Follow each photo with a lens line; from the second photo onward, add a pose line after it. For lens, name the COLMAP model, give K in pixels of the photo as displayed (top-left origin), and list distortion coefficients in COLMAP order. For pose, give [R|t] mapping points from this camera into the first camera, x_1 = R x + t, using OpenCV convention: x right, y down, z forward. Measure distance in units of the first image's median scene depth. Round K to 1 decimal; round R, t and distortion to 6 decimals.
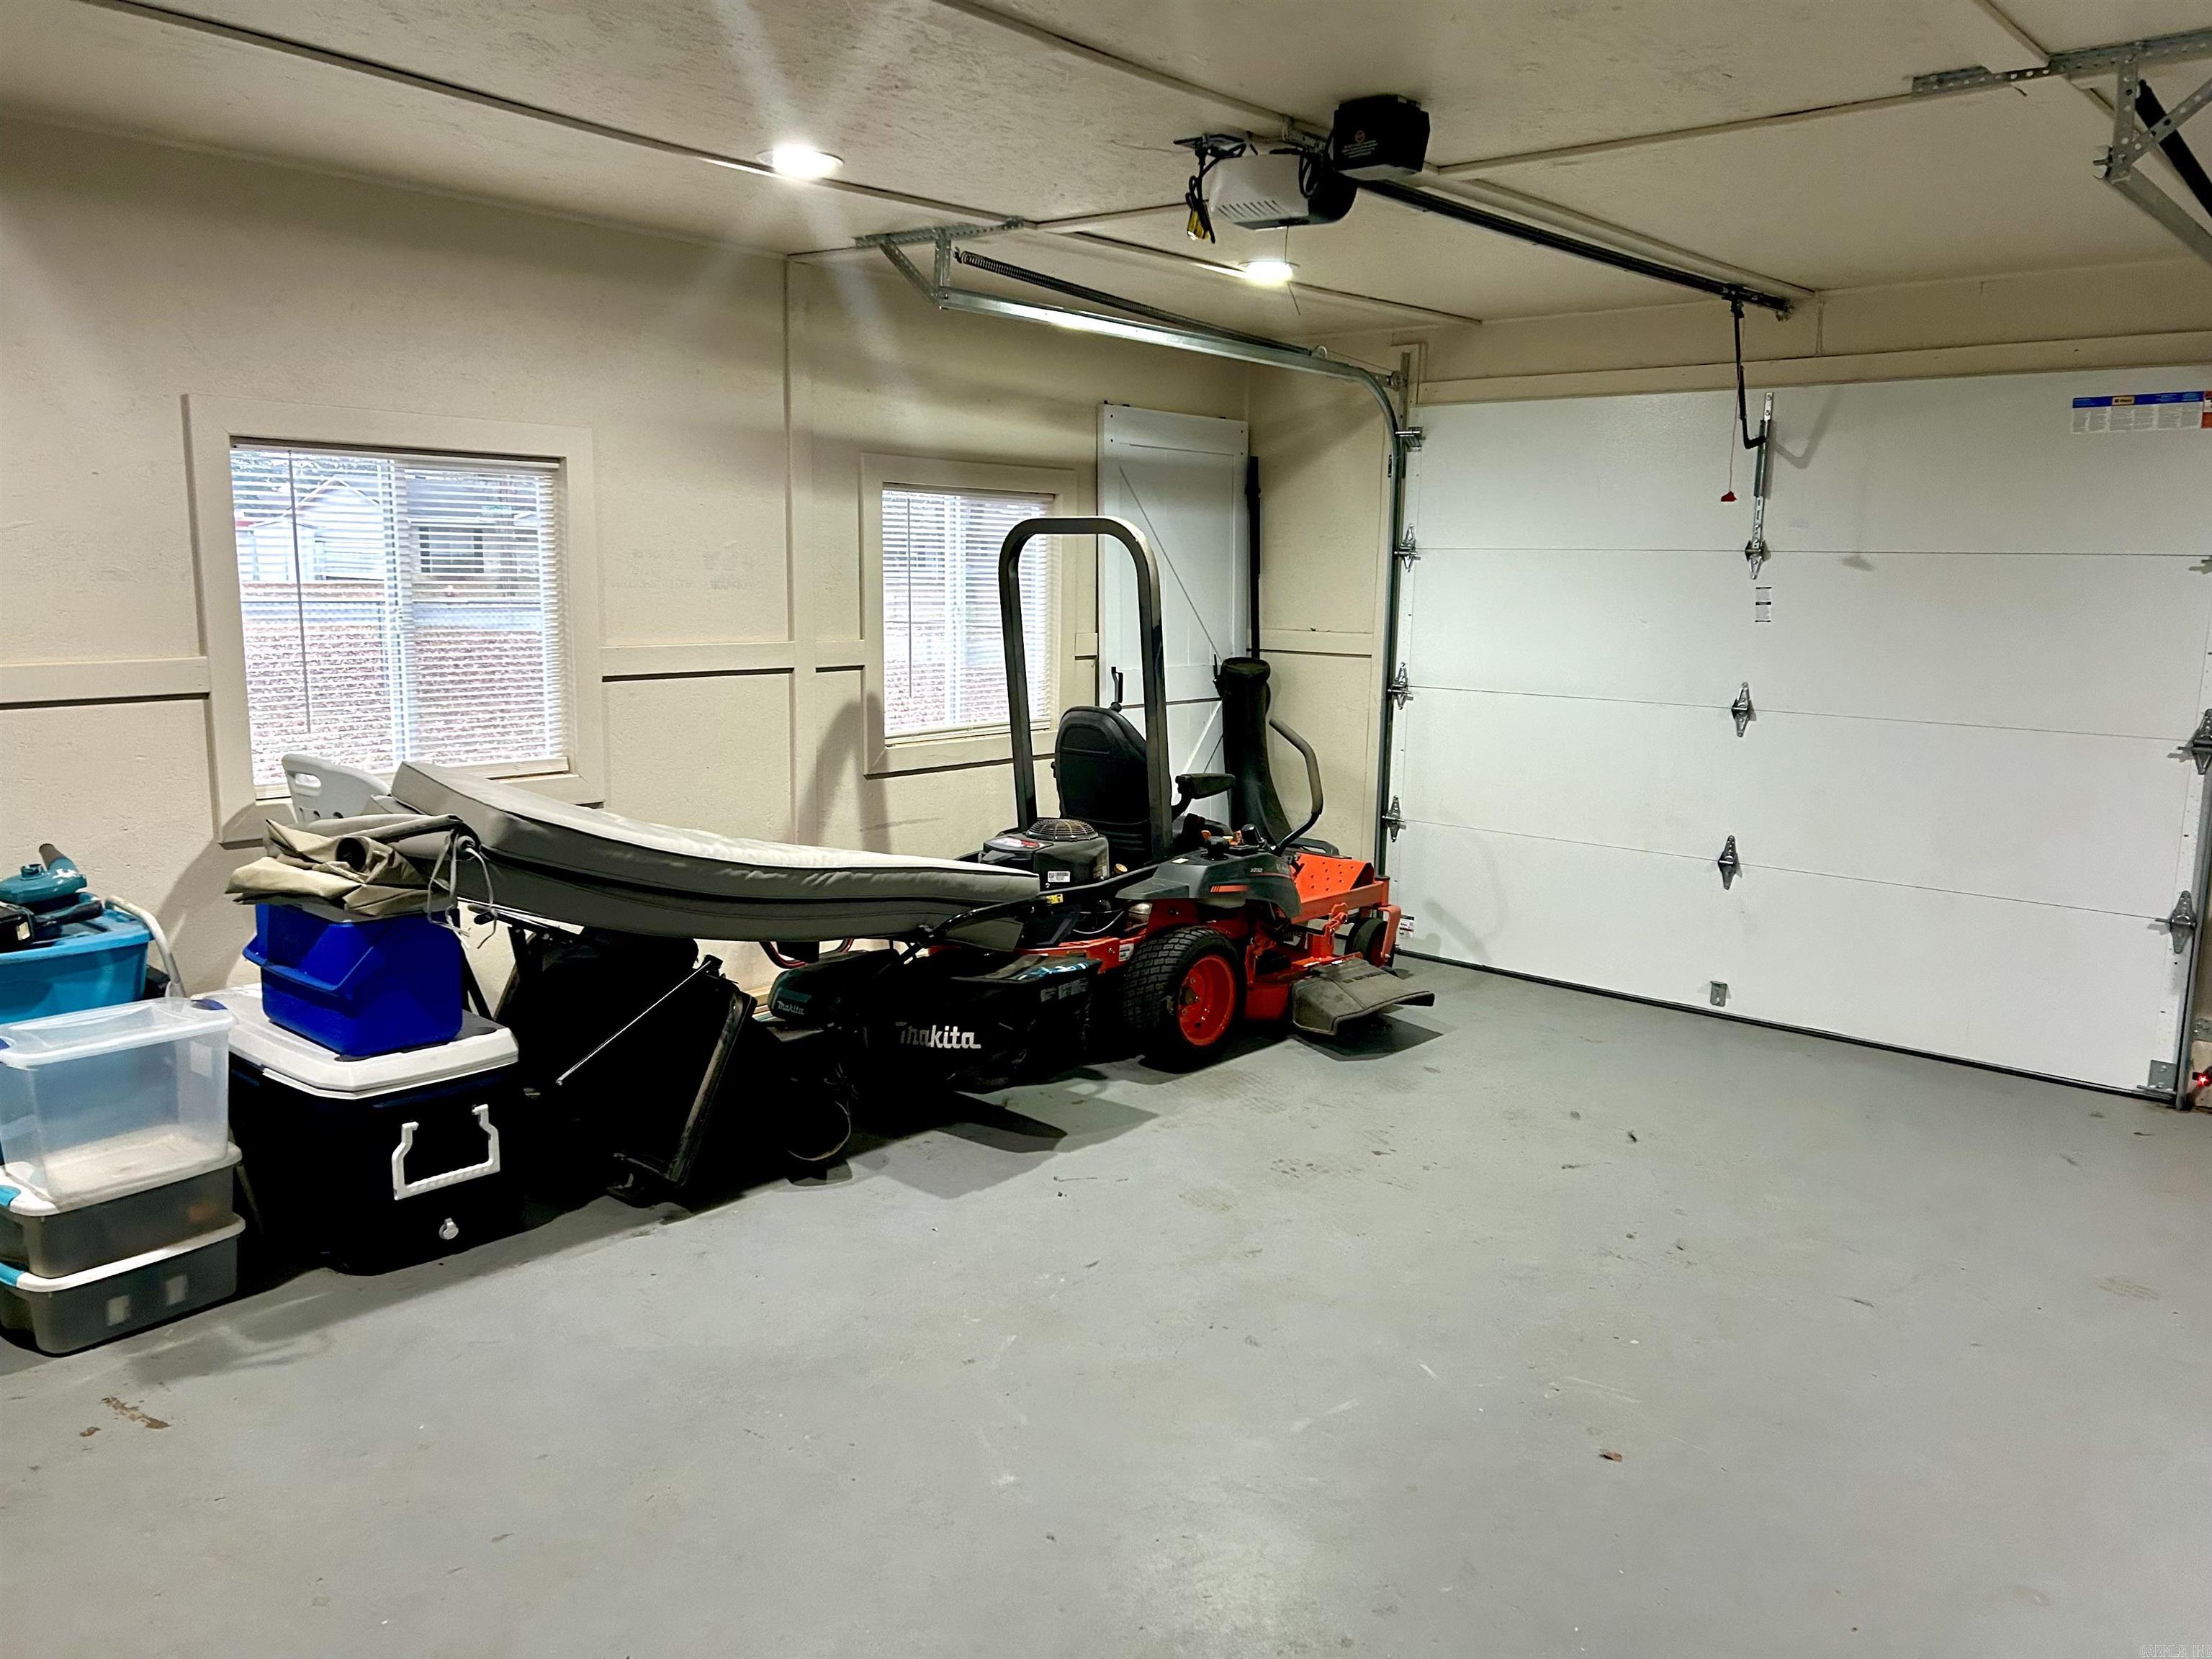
lens RADIAL K [[1674.7, 0, 1104.6], [0, 1674.7, 830.2], [0, 0, 1]] dist [0.000235, -0.007709]
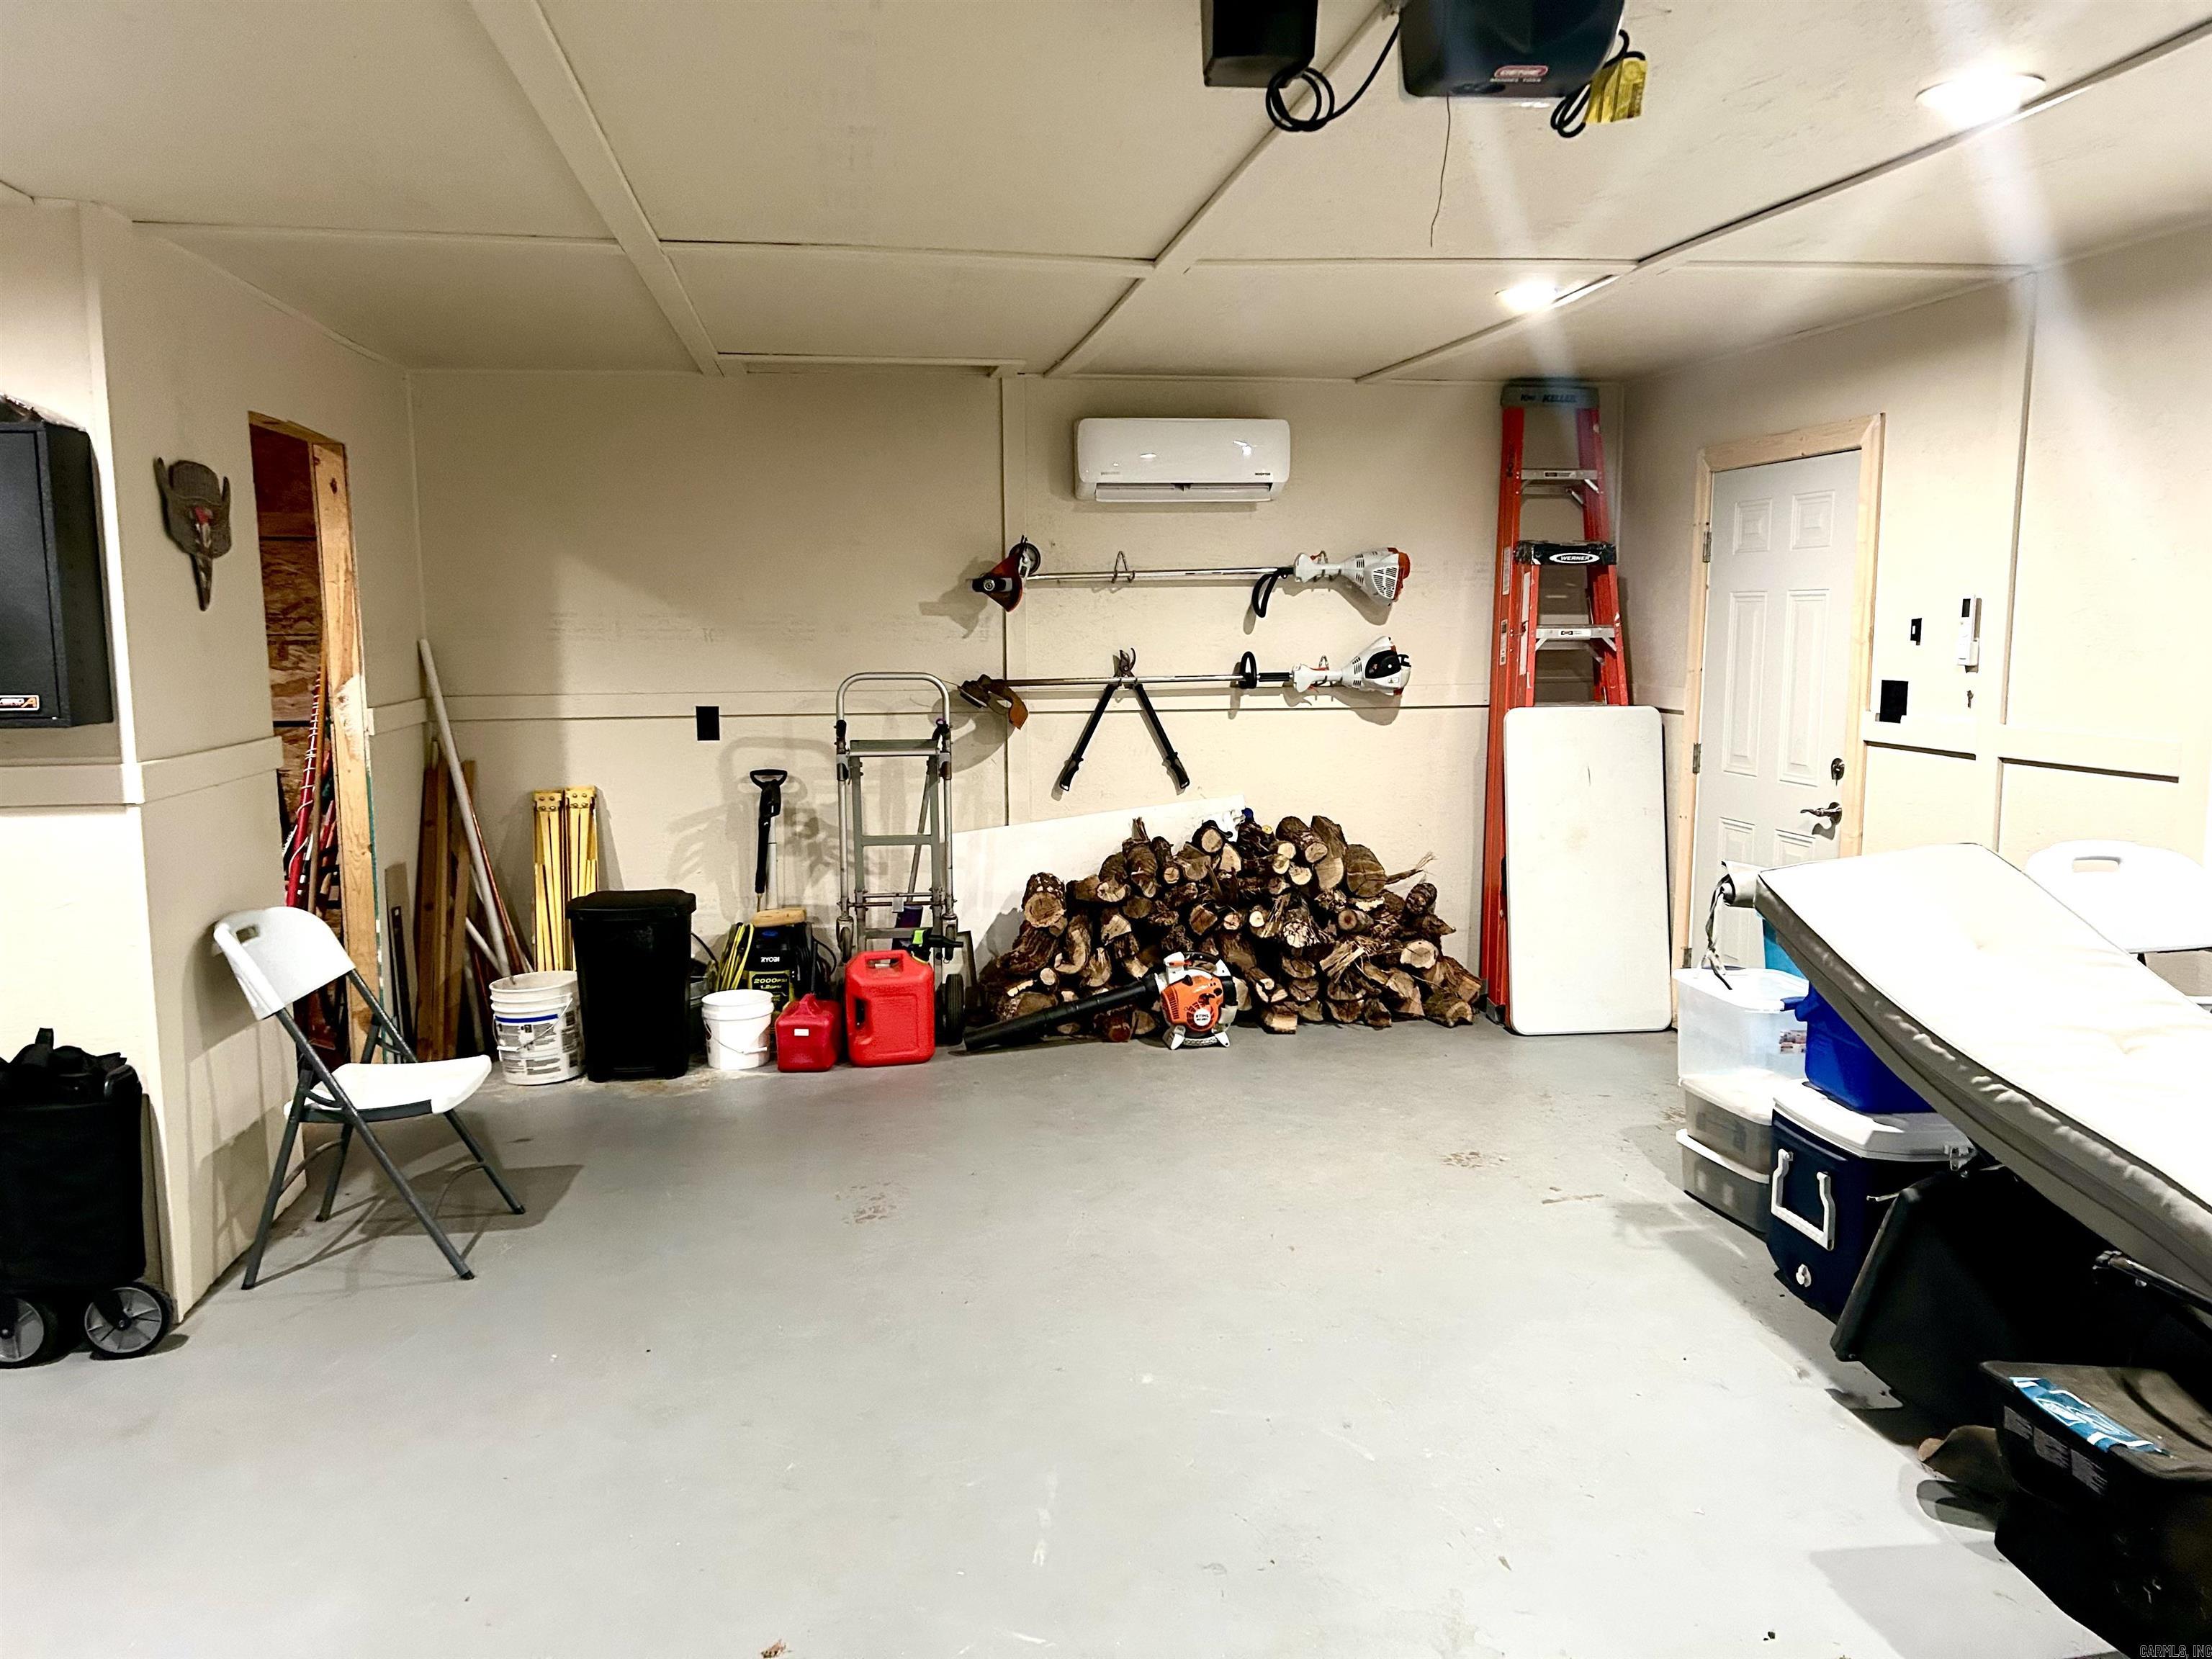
lens RADIAL K [[1674.7, 0, 1105.9], [0, 1674.7, 826.8], [0, 0, 1]] dist [0.000235, -0.007709]
pose [[-0.644579, 0.081531, -0.760178, 0.609829], [-0.133820, 0.966917, 0.217174, -0.184281], [0.752735, 0.241713, -0.612344, 1.166733]]
